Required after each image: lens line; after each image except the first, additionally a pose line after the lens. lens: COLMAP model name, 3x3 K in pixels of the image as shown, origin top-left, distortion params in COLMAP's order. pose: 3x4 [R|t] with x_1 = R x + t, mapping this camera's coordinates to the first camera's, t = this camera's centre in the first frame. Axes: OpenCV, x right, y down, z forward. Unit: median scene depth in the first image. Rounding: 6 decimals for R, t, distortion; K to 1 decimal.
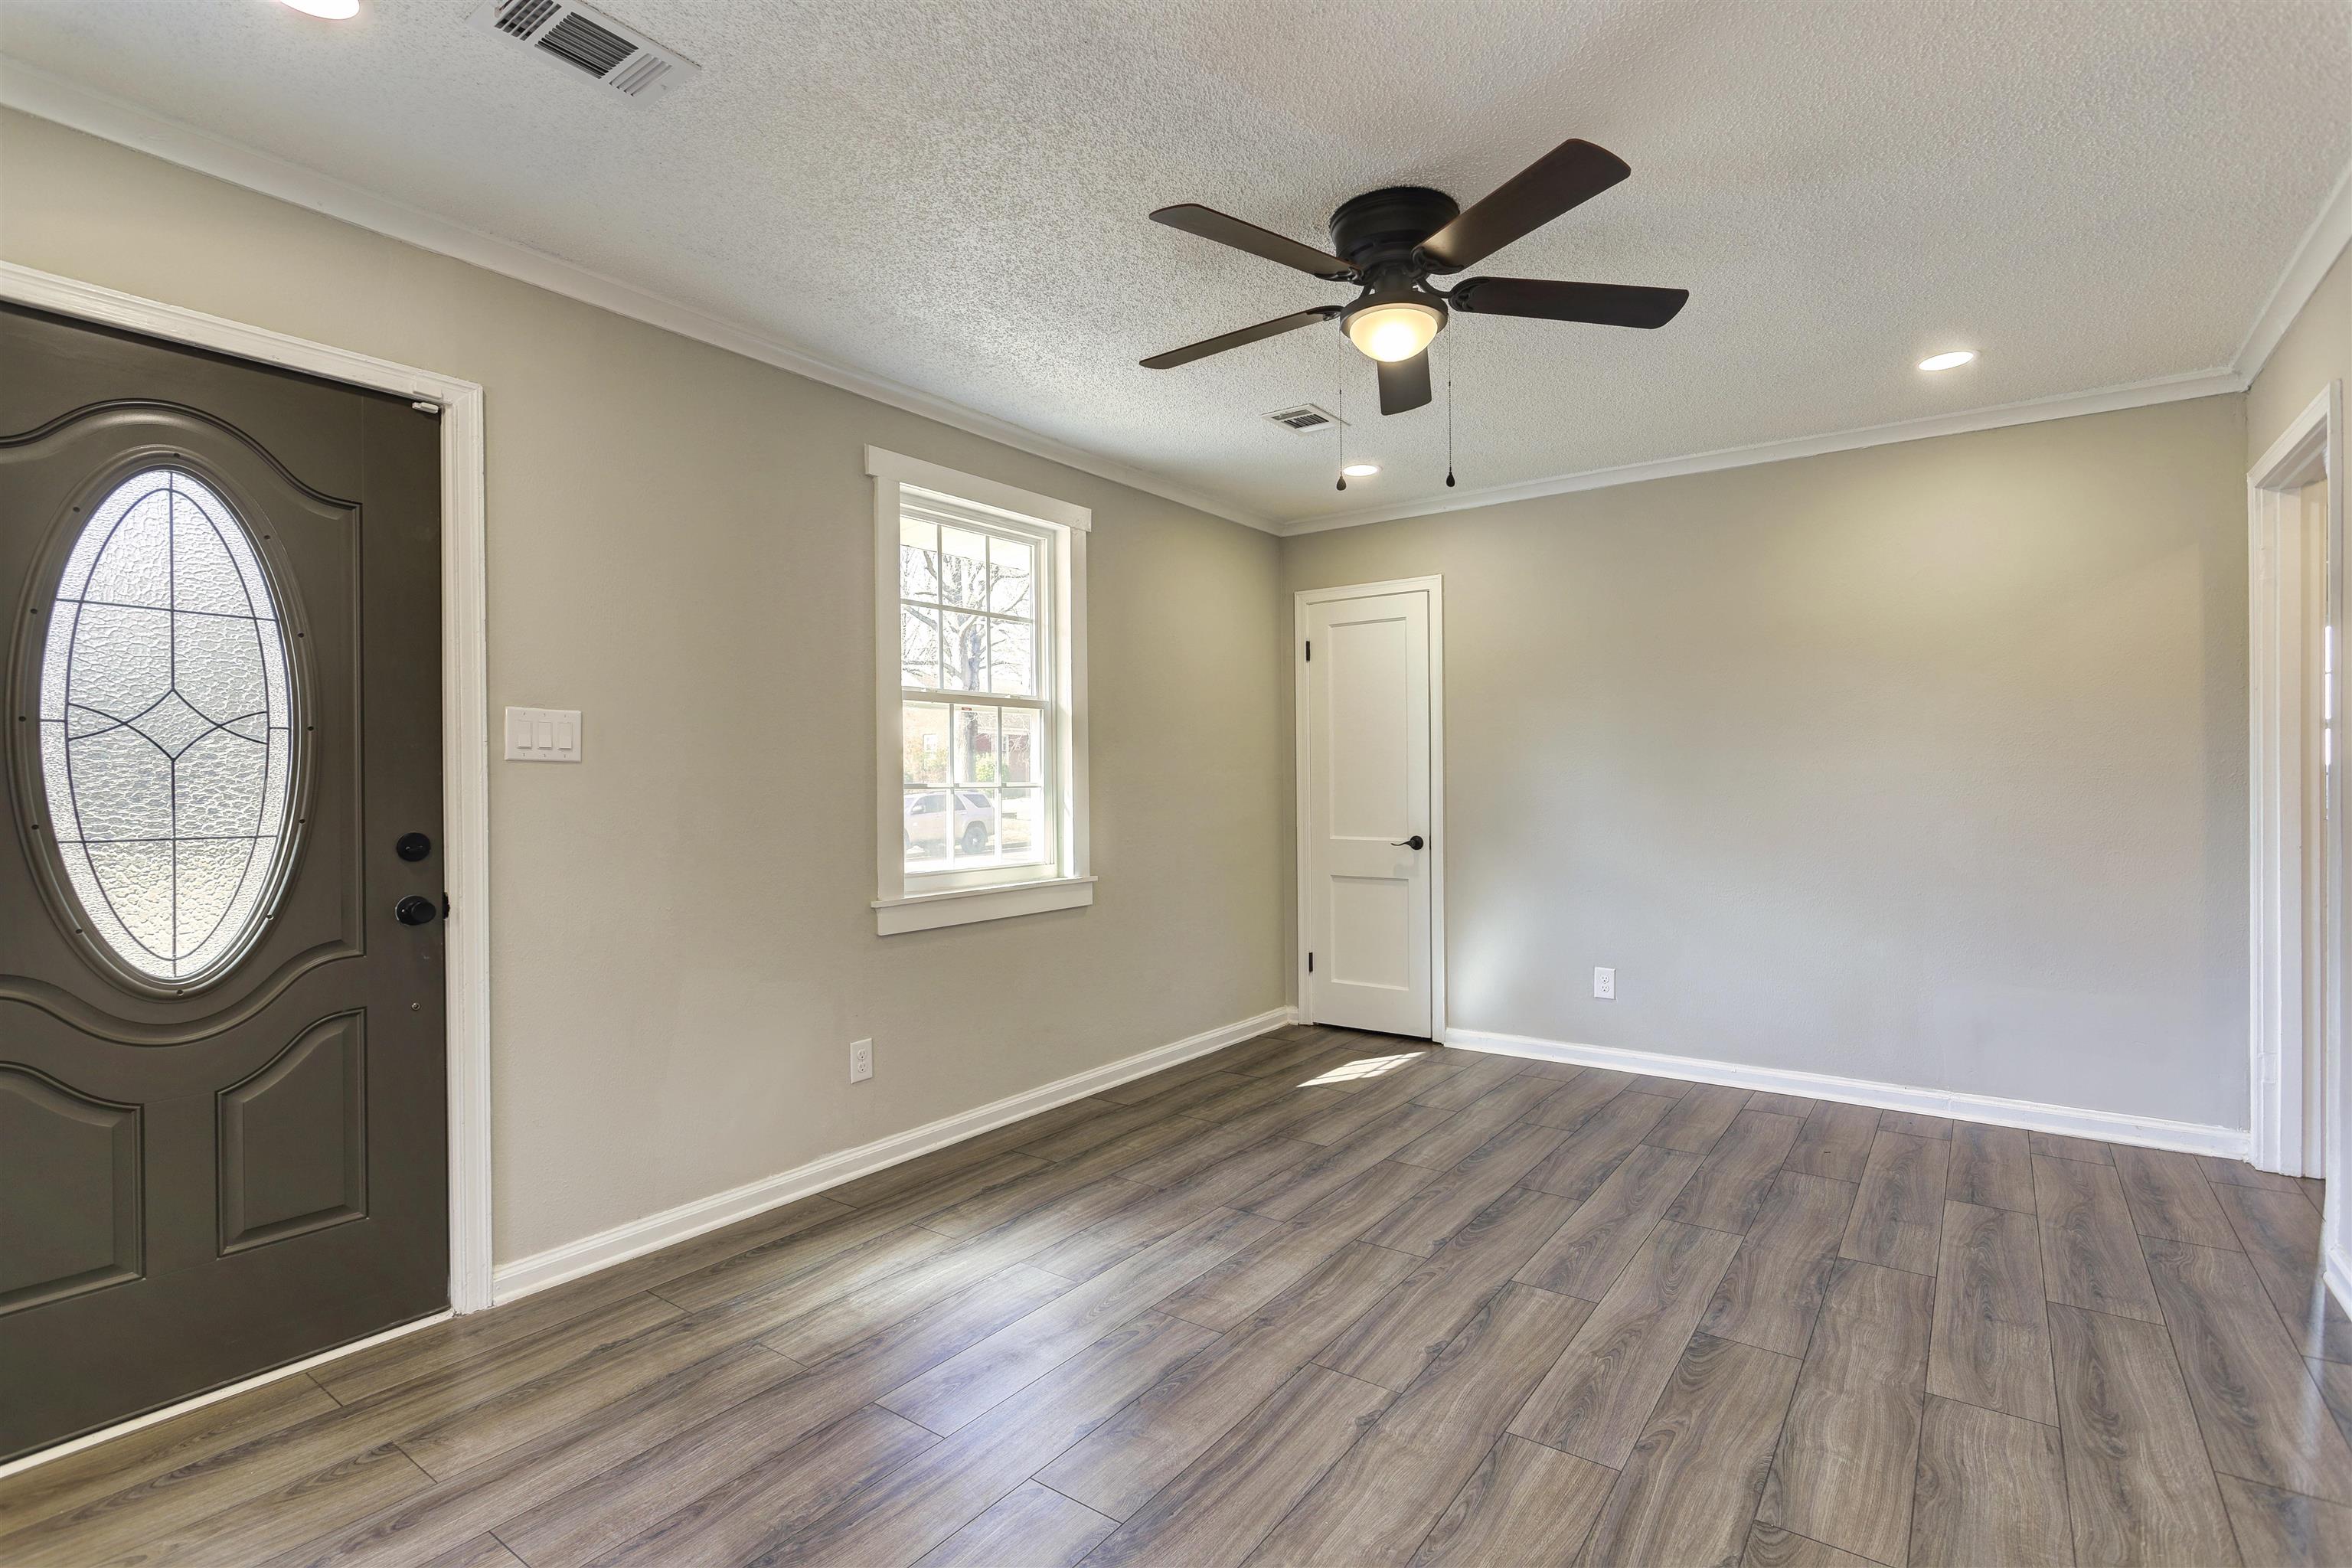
lens RADIAL K [[1106.4, 0, 1173.3], [0, 1106.4, 788.4], [0, 0, 1]] dist [-0.001925, 0.000161]
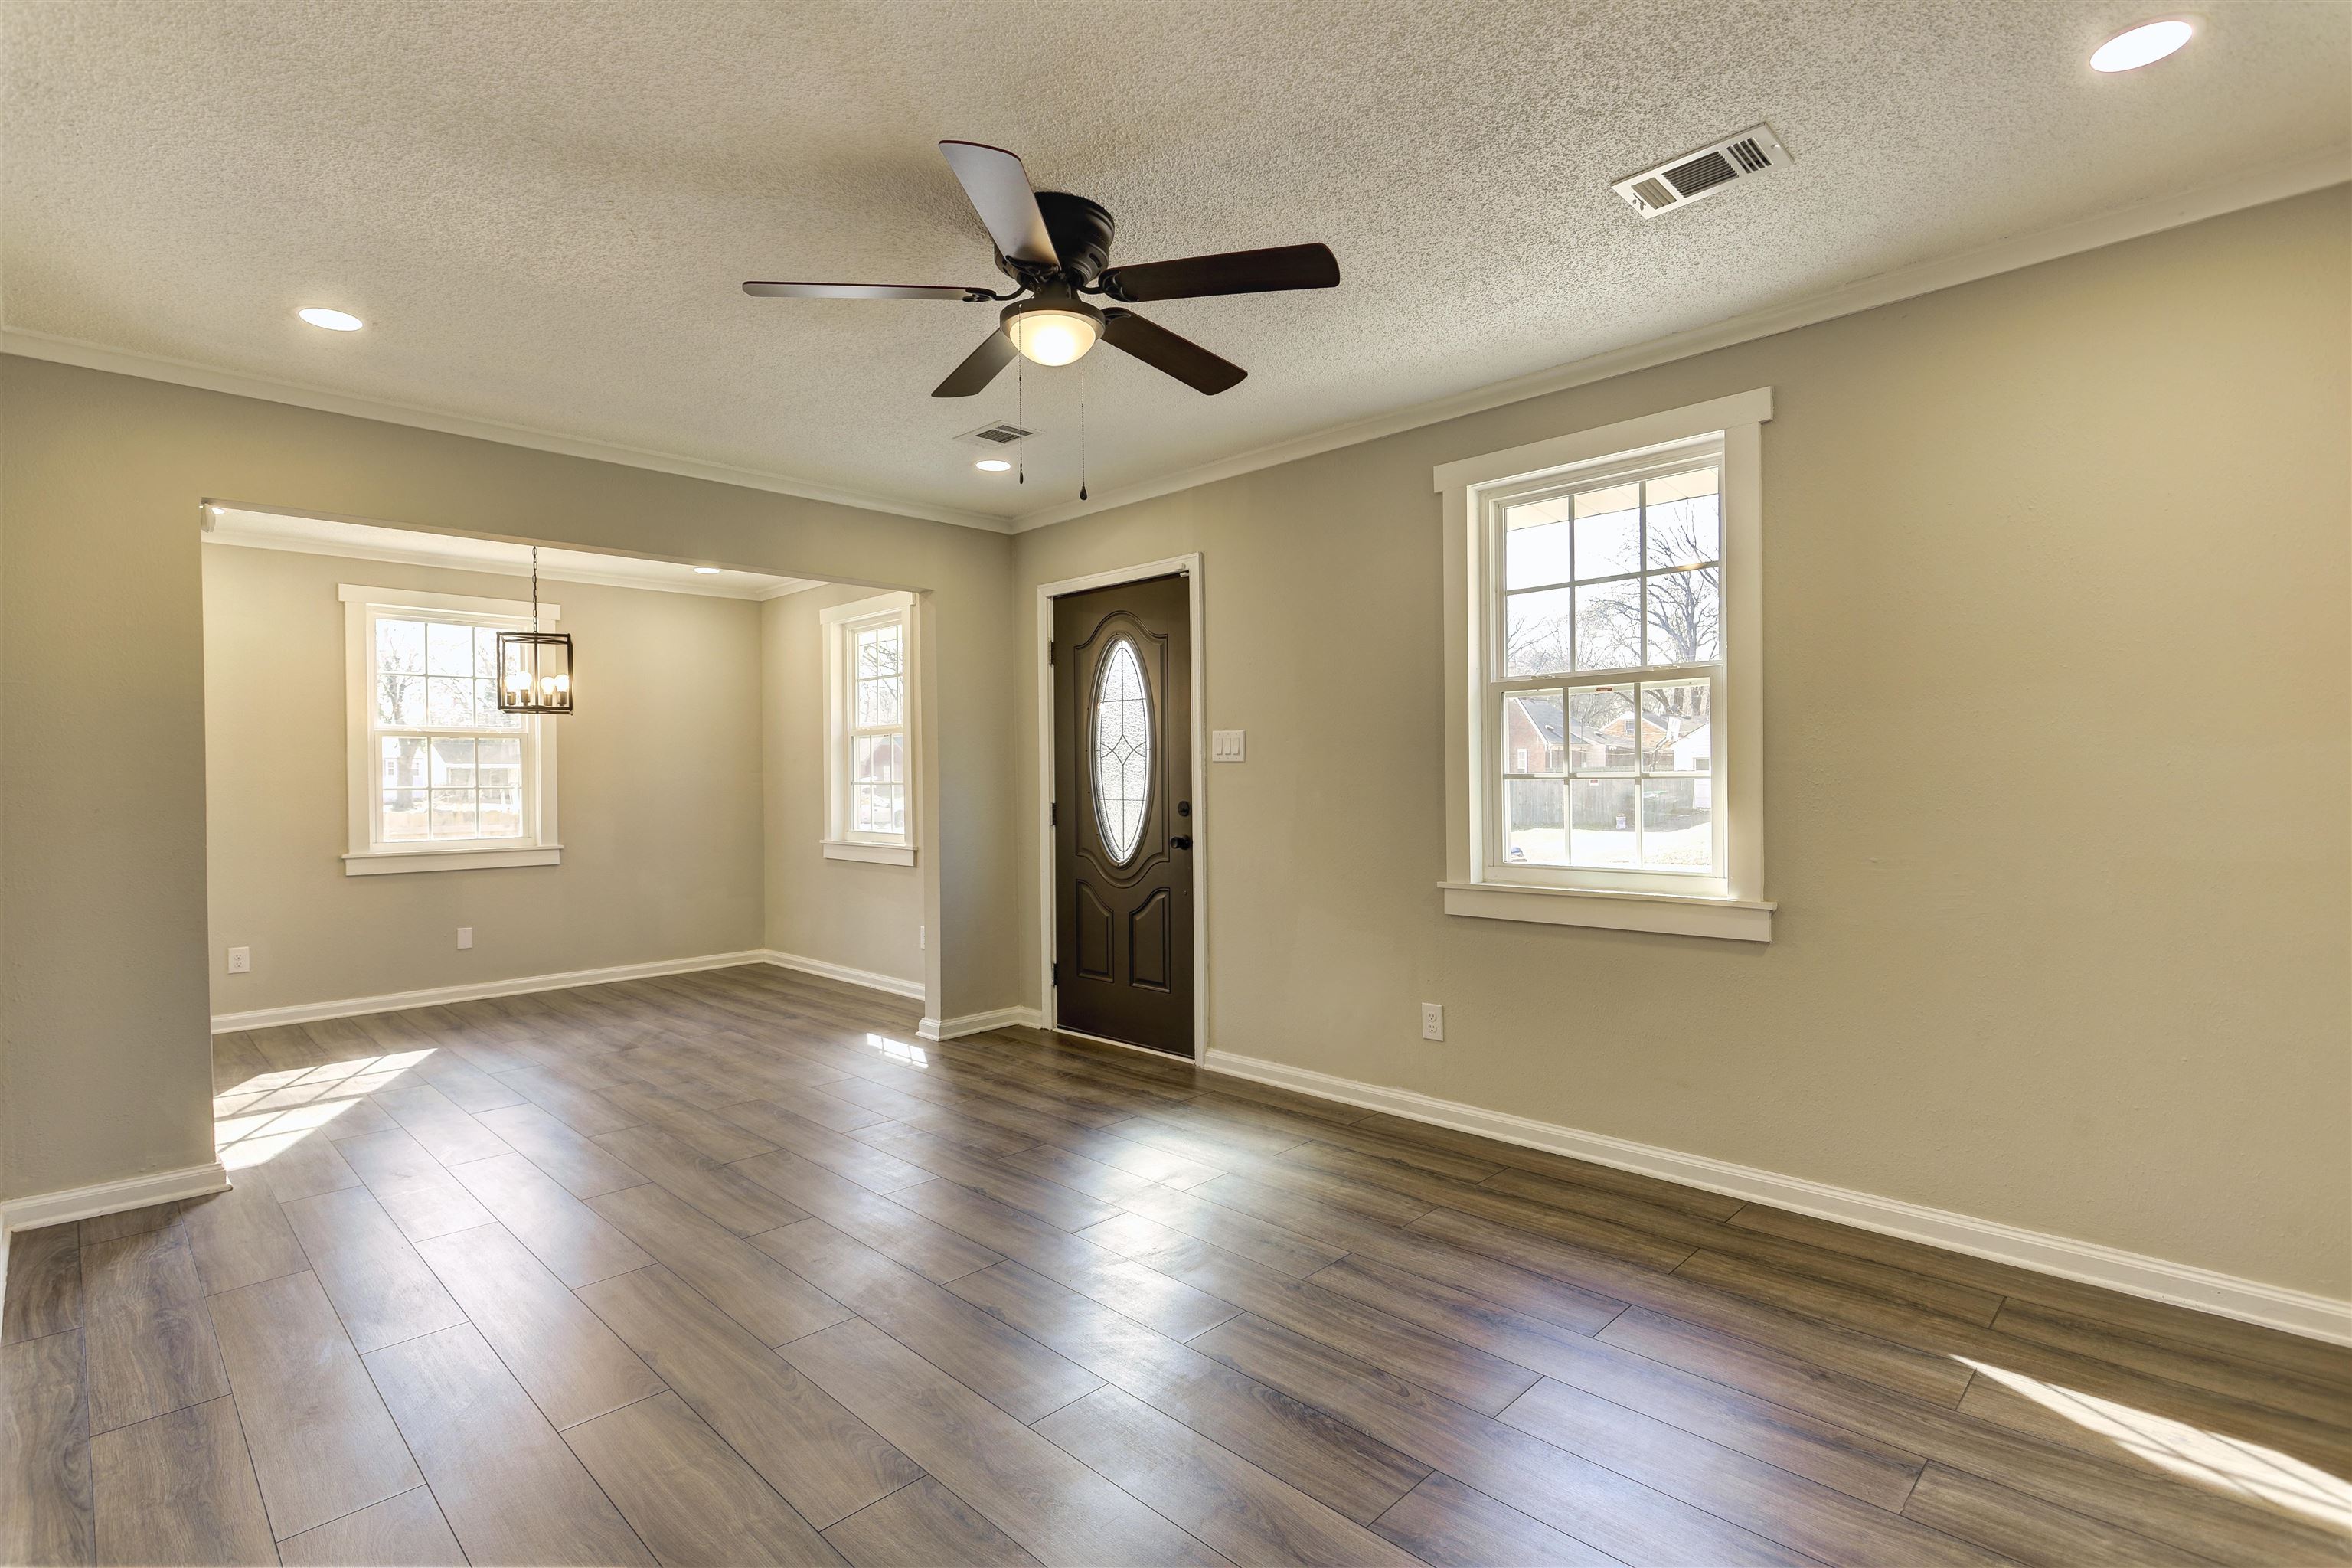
lens RADIAL K [[1106.4, 0, 1173.3], [0, 1106.4, 788.4], [0, 0, 1]] dist [-0.001925, 0.000161]
pose [[-0.143892, 0.020392, -0.989383, 0.872129], [0.007294, 0.999782, 0.019545, -0.014129], [0.989567, -0.004404, -0.144009, 0.916789]]
